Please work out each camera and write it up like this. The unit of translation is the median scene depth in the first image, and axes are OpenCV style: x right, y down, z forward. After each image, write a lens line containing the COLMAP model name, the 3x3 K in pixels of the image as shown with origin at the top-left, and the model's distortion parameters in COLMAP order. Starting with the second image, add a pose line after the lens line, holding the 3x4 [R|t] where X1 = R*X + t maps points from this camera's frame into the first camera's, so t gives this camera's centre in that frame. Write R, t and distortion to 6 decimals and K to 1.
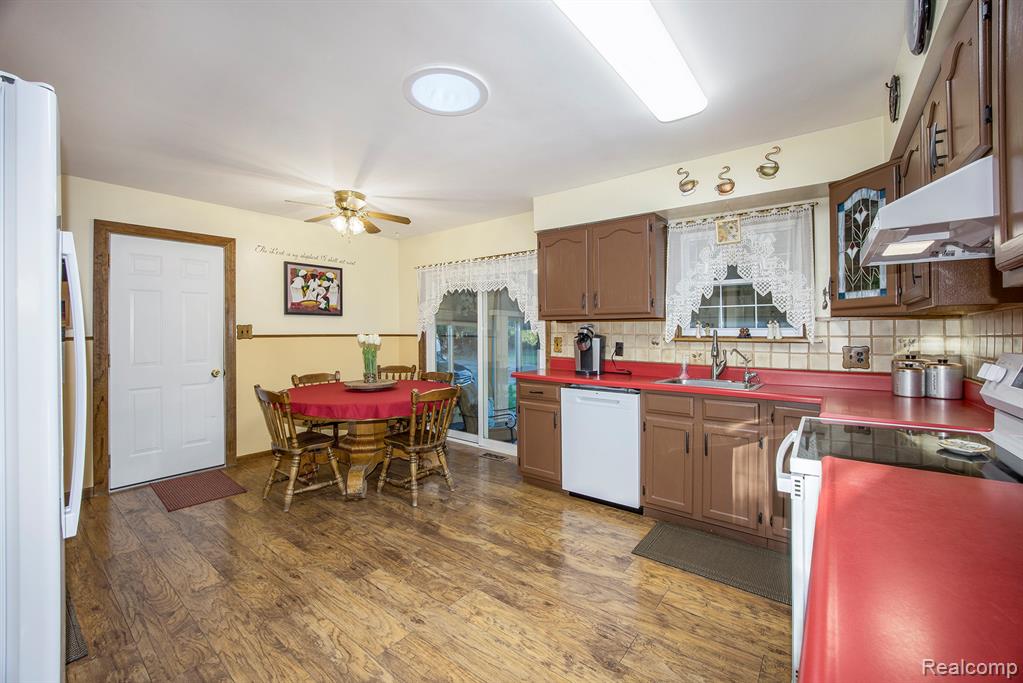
lens RADIAL K [[406.5, 0, 509.0], [0, 406.5, 328.8], [0, 0, 1]] dist [-0.028656, 0.003392]
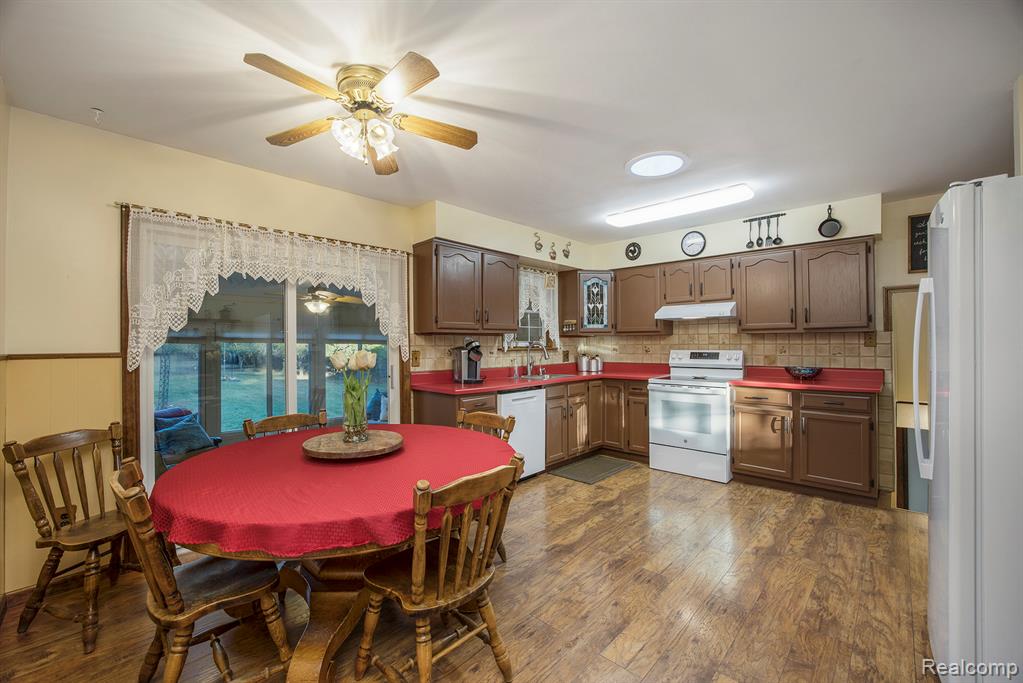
lens RADIAL K [[406.5, 0, 523.5], [0, 406.5, 344.5], [0, 0, 1]] dist [-0.028656, 0.003392]
pose [[0.098553, -0.002816, 0.995128, -1.040403], [0.002810, 0.999993, 0.002551, 0.005735], [-0.995128, 0.002545, 0.098561, 0.892248]]
